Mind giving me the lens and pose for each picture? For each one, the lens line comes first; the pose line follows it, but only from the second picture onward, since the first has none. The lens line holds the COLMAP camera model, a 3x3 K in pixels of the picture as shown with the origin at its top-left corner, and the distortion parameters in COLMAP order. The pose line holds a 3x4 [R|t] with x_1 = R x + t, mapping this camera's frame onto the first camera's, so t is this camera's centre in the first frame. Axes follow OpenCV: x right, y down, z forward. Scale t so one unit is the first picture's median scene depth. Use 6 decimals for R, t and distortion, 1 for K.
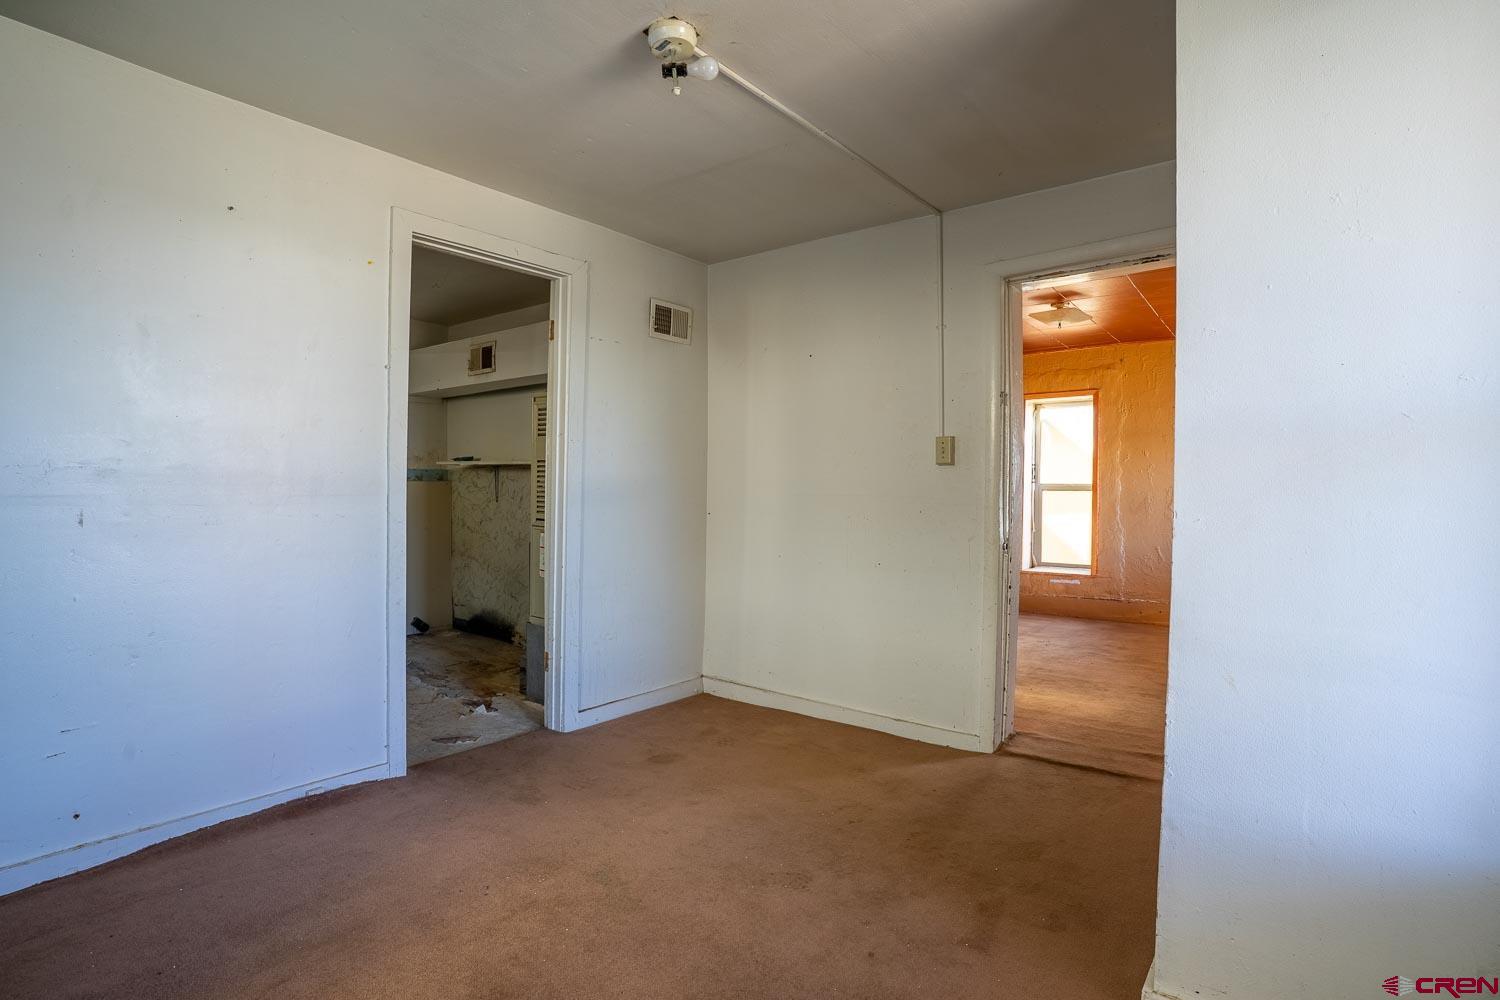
lens RADIAL K [[743.0, 0, 743.1], [0, 743.0, 492.4], [0, 0, 1]] dist [-0.084189, 0.036825]
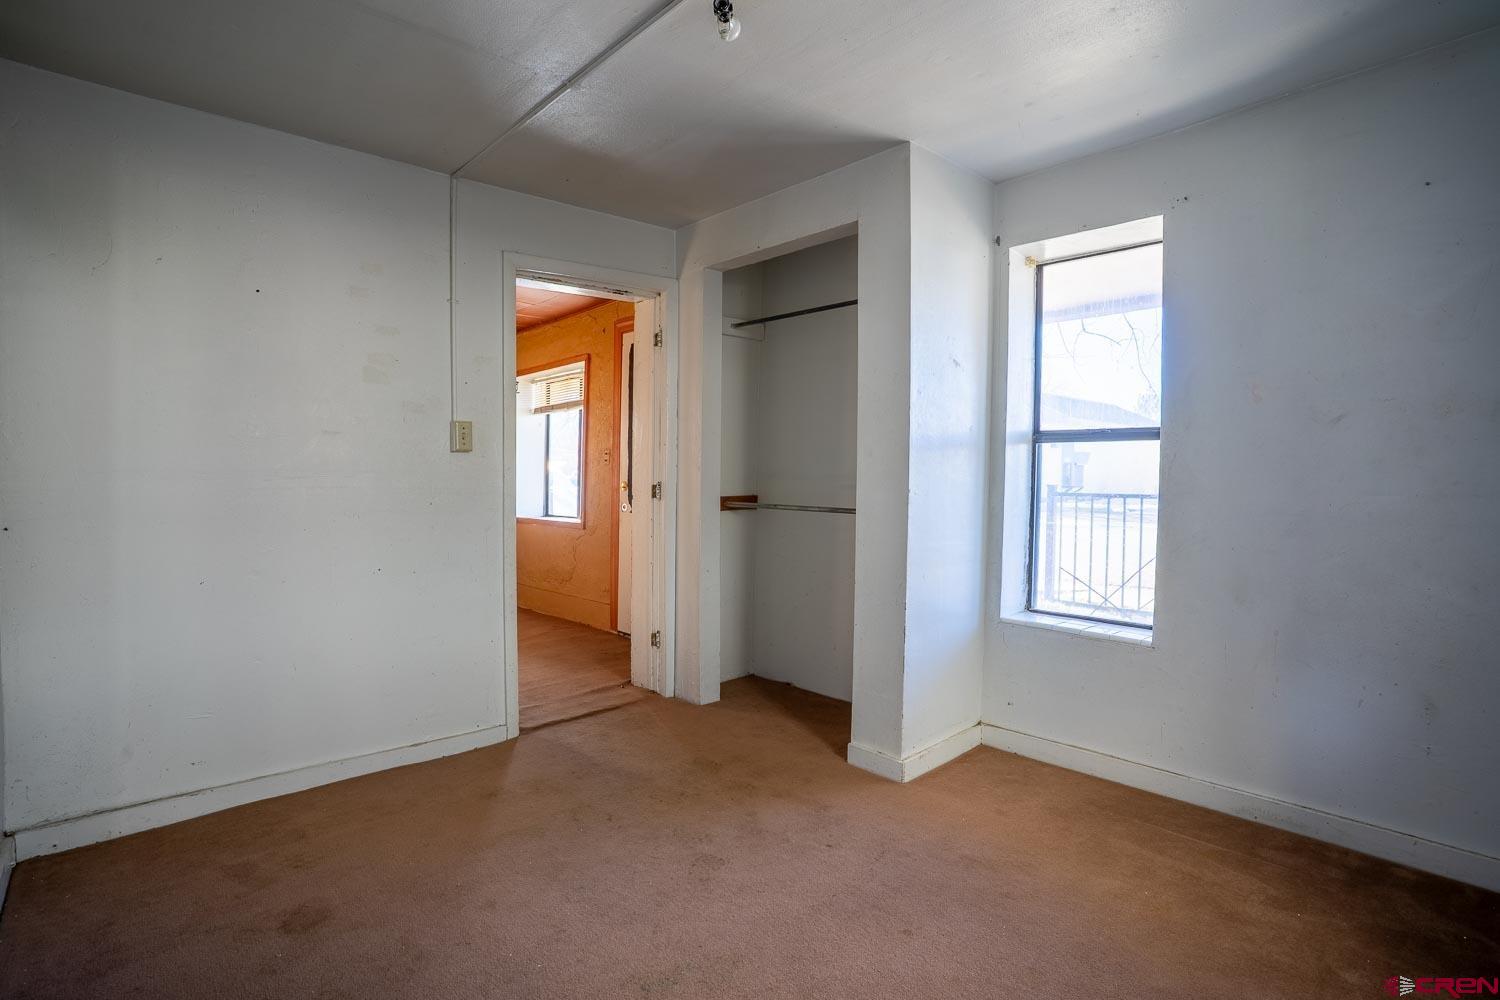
lens RADIAL K [[743.0, 0, 743.1], [0, 743.0, 492.4], [0, 0, 1]] dist [-0.084189, 0.036825]
pose [[0.177396, -0.034166, 0.983546, -0.585643], [0.007825, 0.999415, 0.033306, -0.014787], [-0.984108, 0.001788, 0.177560, 0.493902]]
